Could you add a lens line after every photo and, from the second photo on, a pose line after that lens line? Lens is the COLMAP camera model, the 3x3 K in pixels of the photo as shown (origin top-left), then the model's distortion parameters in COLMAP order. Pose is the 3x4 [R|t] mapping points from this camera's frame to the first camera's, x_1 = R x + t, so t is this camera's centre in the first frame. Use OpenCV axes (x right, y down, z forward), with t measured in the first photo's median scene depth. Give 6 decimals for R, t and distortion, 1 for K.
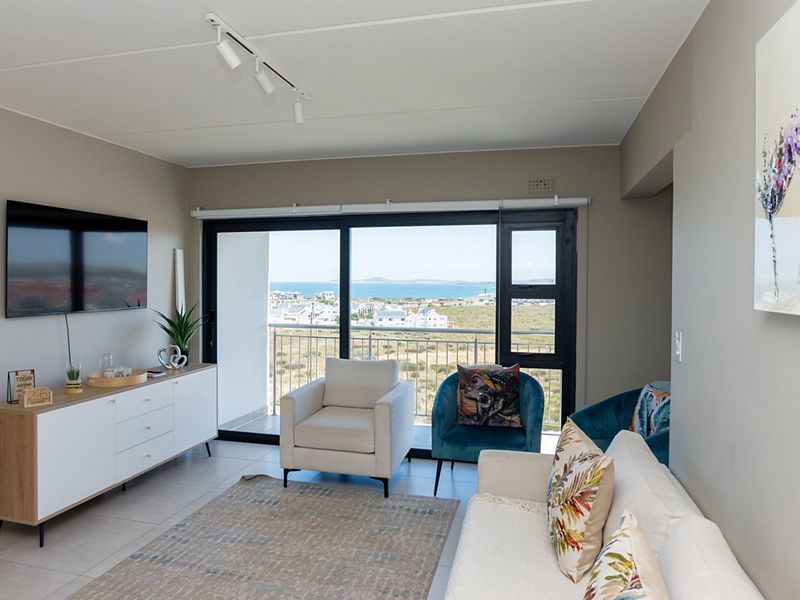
lens RADIAL K [[563.9, 0, 374.6], [0, 563.9, 290.8], [0, 0, 1]] dist [0.000705, -0.007466]
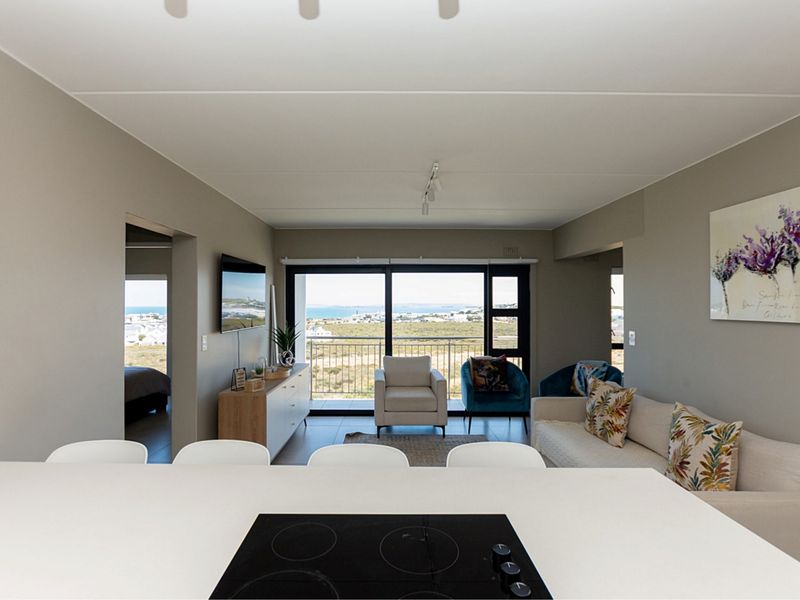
lens RADIAL K [[419.4, 0, 393.4], [0, 419.4, 302.3], [0, 0, 1]] dist [-0.003871, 0.002036]
pose [[0.961742, -0.001093, 0.273954, -0.392887], [0.007815, 0.999695, -0.023446, -0.002387], [-0.273845, 0.024690, 0.961457, -0.130979]]
